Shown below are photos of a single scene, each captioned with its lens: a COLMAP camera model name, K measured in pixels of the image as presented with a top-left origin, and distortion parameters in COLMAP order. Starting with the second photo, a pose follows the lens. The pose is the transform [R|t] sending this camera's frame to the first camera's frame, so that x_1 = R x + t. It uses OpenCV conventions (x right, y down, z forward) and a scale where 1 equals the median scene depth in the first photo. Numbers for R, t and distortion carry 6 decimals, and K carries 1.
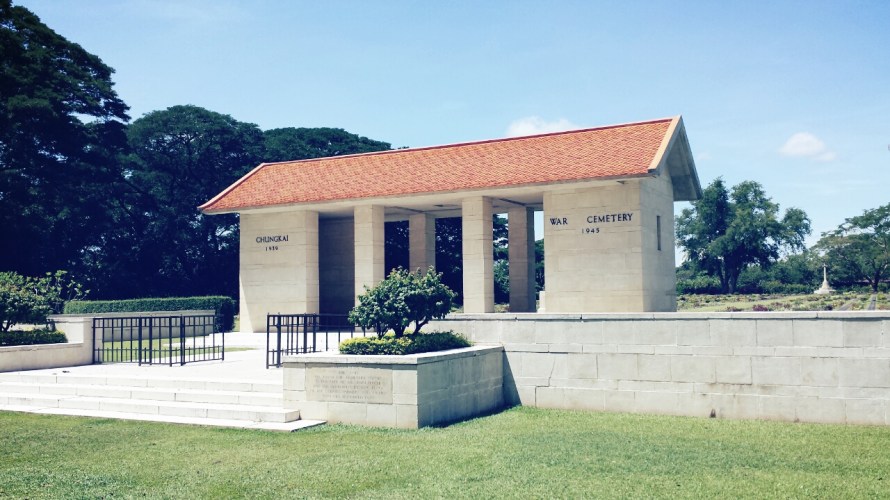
lens RADIAL K [[816.1, 0, 477.3], [0, 816.1, 260.1], [0, 0, 1]] dist [0.065774, 0.000000]
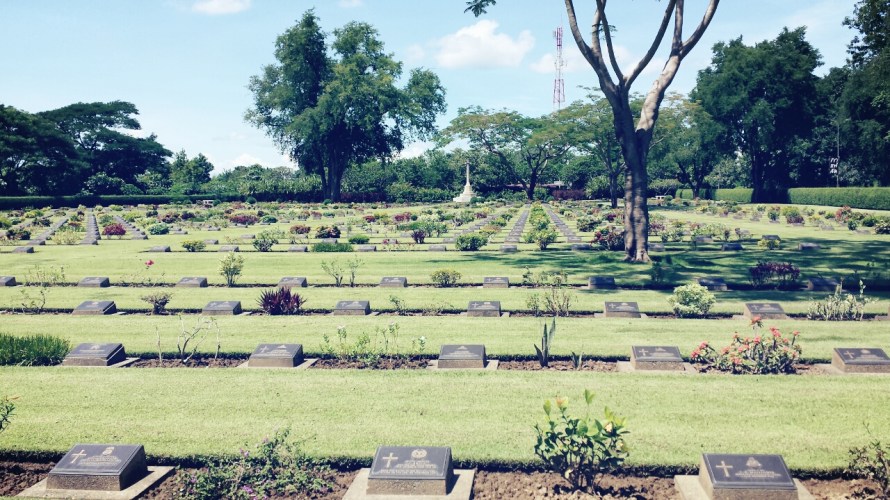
lens RADIAL K [[816.1, 0, 451.3], [0, 816.1, 249.3], [0, 0, 1]] dist [0.065774, 0.000000]
pose [[0.940184, -0.011775, 0.340464, 0.182395], [-0.023717, 0.994715, 0.099896, 0.011901], [-0.339841, -0.101996, 0.934936, 0.373106]]
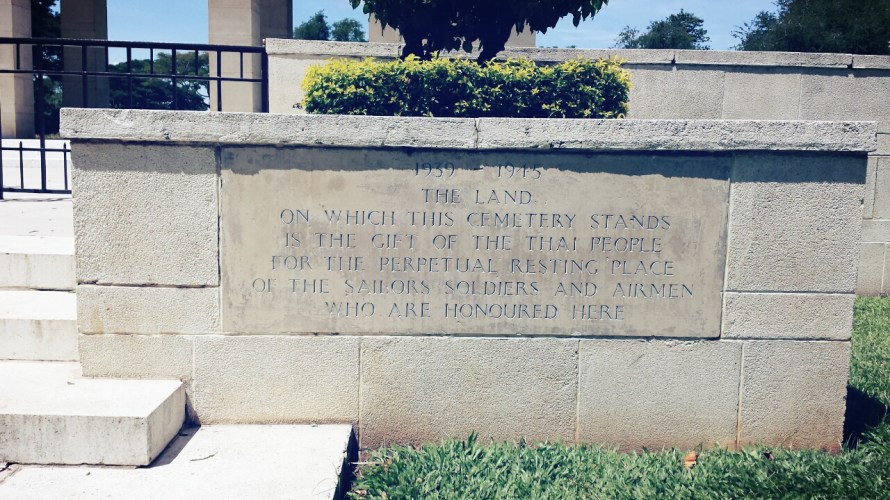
lens RADIAL K [[816.1, 0, 449.3], [0, 816.1, 252.1], [0, 0, 1]] dist [0.065774, 0.000000]
pose [[0.886958, -0.022697, 0.461293, -0.017949], [-0.060069, 0.984638, 0.163947, 0.008193], [-0.457928, -0.173124, 0.871969, 0.056967]]
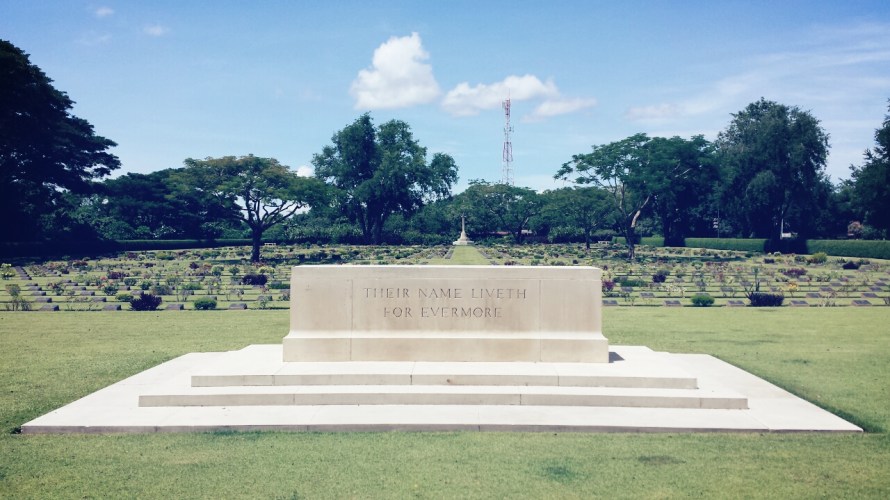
lens RADIAL K [[816.1, 0, 439.7], [0, 816.1, 251.3], [0, 0, 1]] dist [0.065774, 0.000000]
pose [[0.910749, 0.011161, 0.412809, 0.002729], [-0.033719, 0.998307, 0.047401, 0.003858], [-0.411581, -0.057090, 0.909583, 0.153053]]
